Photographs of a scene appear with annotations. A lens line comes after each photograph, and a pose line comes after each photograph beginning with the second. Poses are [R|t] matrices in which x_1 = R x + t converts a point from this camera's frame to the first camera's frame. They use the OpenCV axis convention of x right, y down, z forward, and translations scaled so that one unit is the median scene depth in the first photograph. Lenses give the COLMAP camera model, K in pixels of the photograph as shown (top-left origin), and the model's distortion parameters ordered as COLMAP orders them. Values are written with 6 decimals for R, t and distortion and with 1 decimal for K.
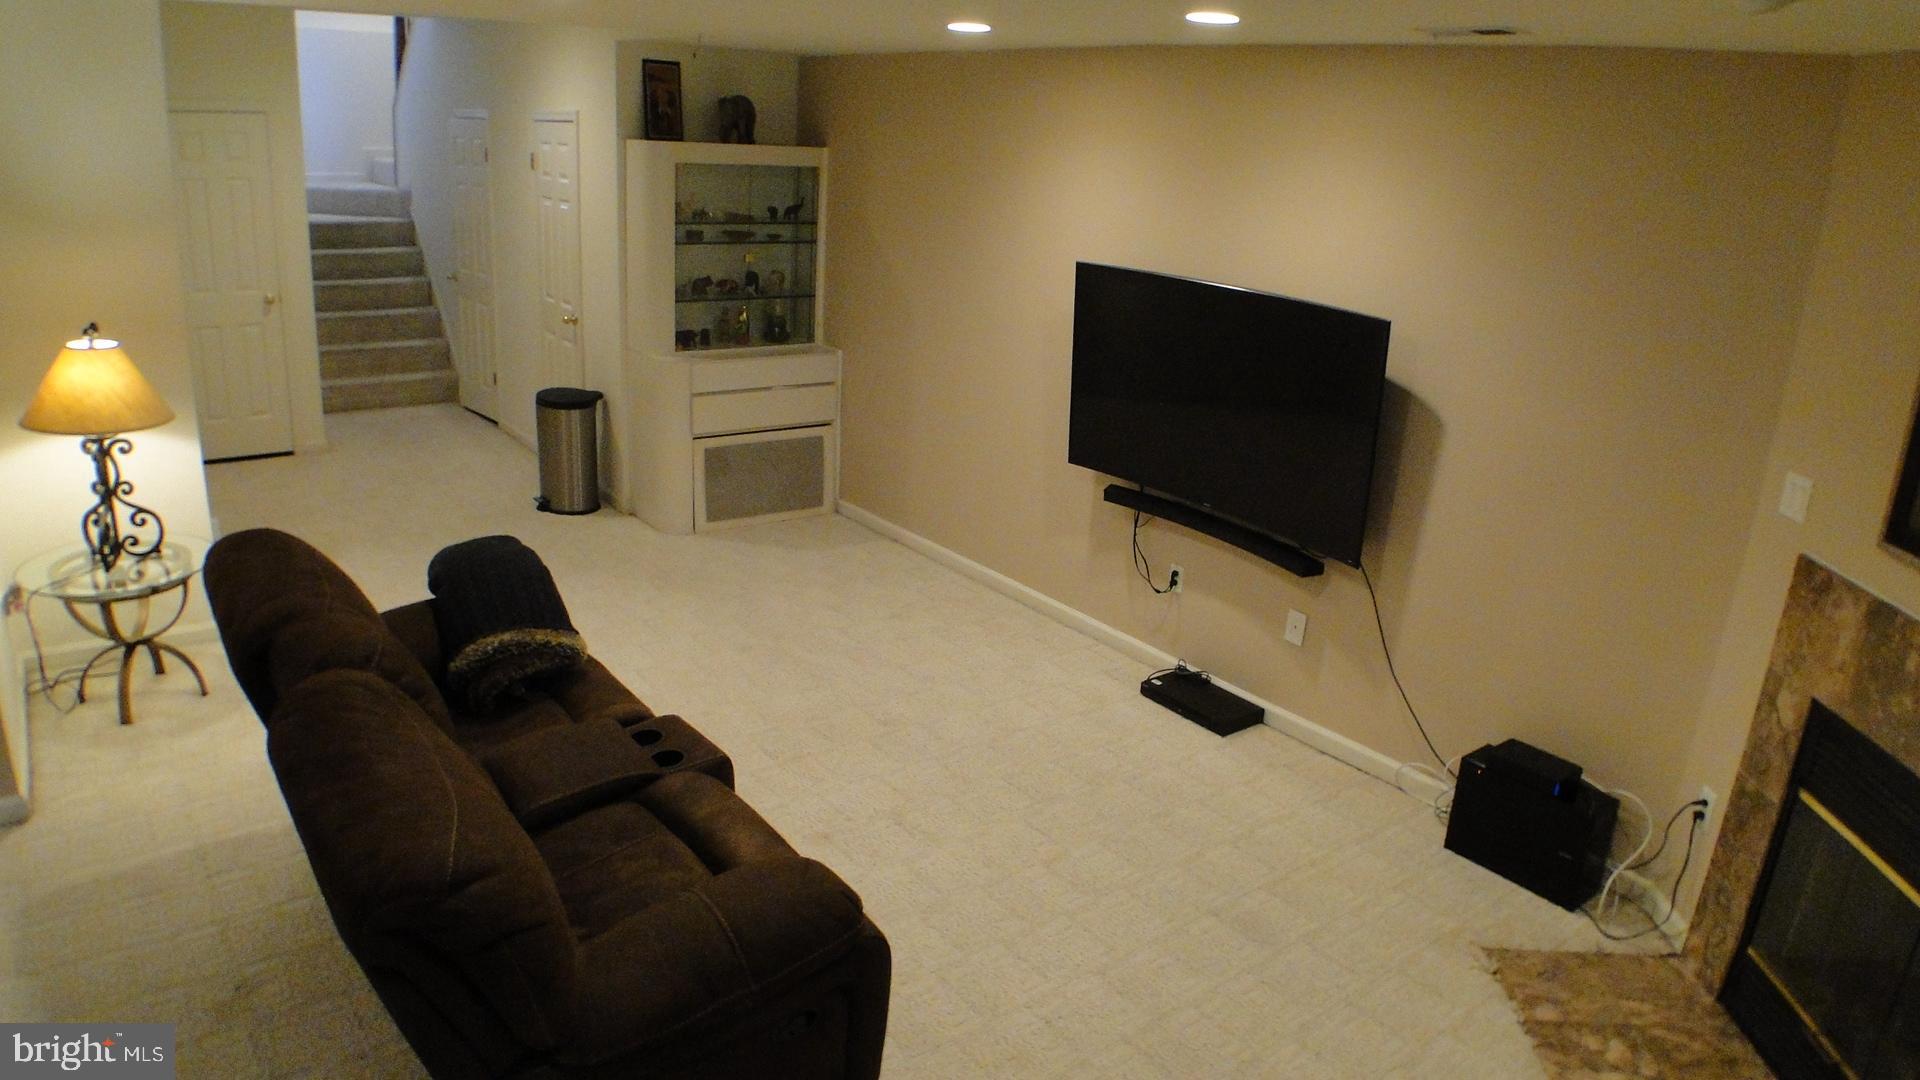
lens RADIAL K [[1269.3, 0, 960.0], [0, 1269.3, 540.0], [0, 0, 1]] dist [-0.086997, 0.001154]
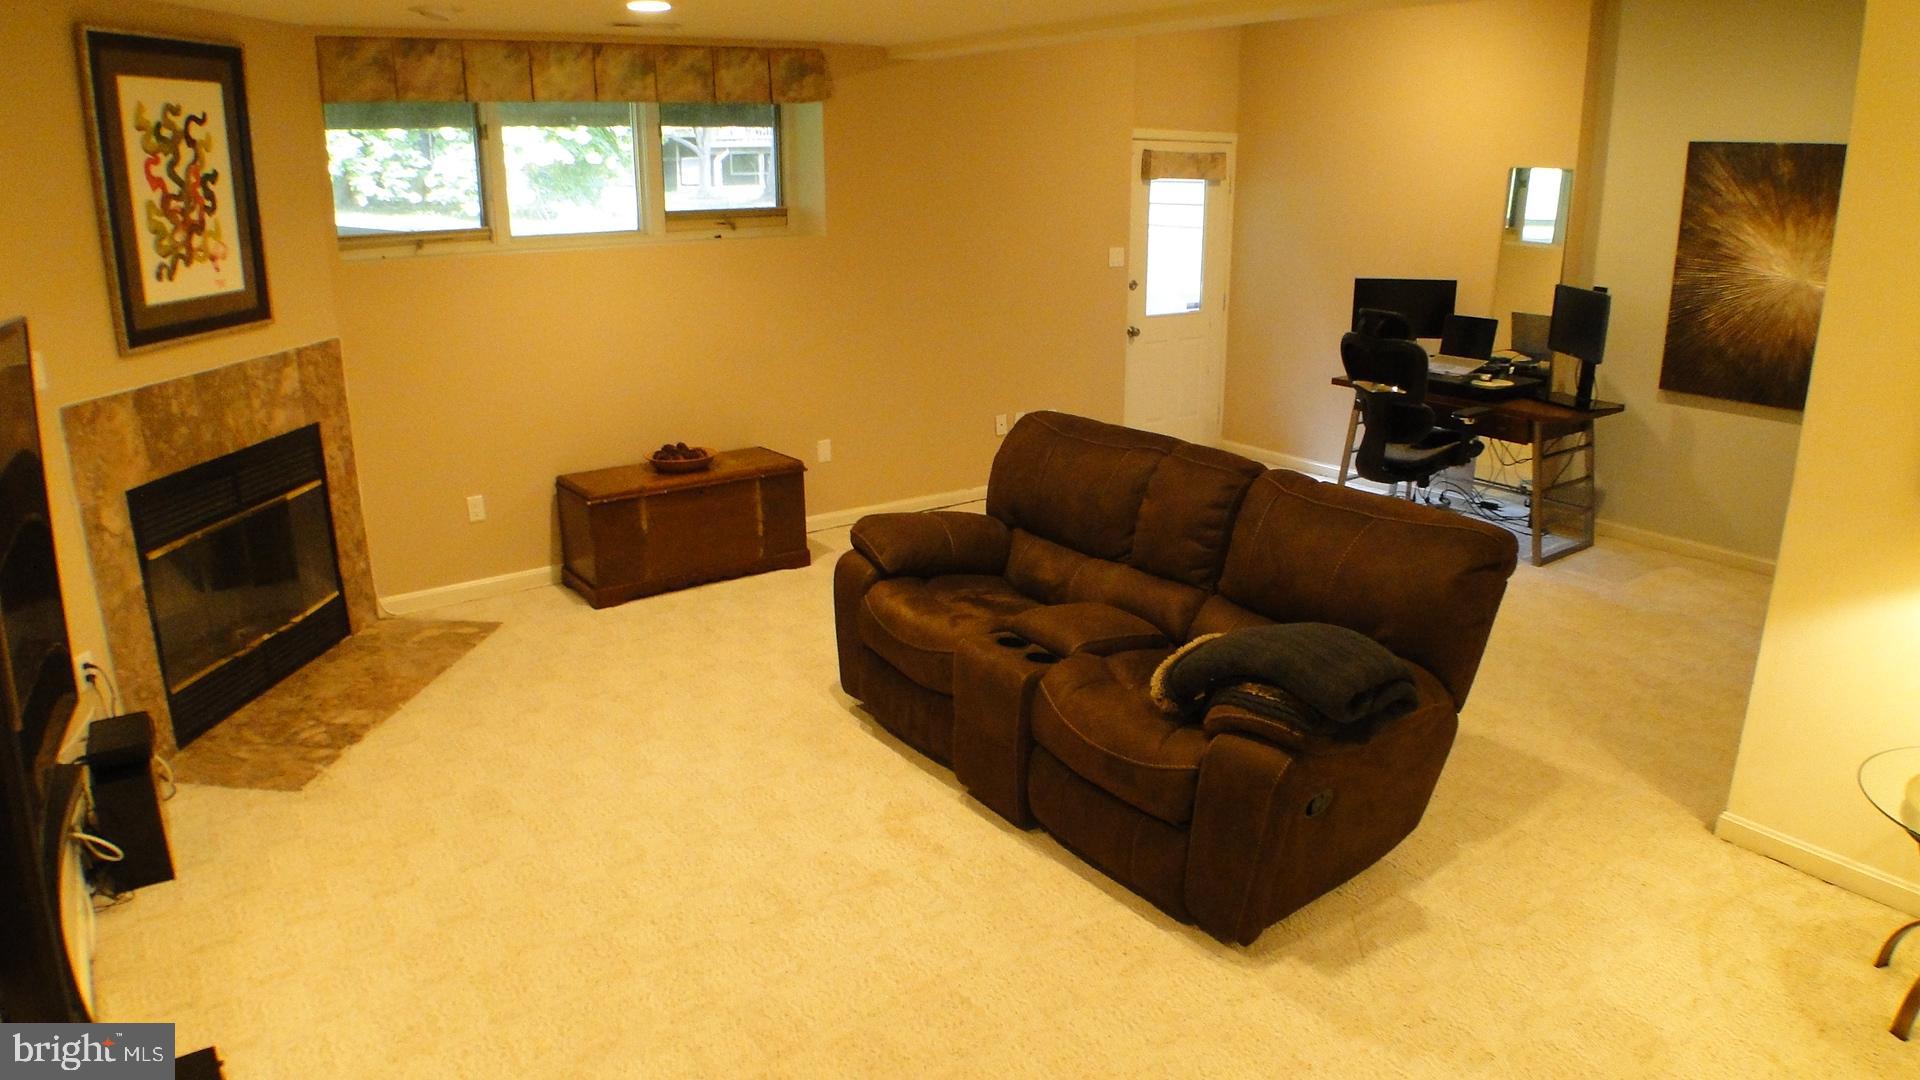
lens RADIAL K [[1242.3, 0, 968.8], [0, 1242.3, 548.6], [0, 0, 1]] dist [-0.128045, 0.030716]
pose [[-0.998394, -0.056445, 0.004899, -0.121370], [-0.043247, 0.815091, 0.577717, -0.342860], [-0.036602, 0.576577, -0.816222, 1.191405]]
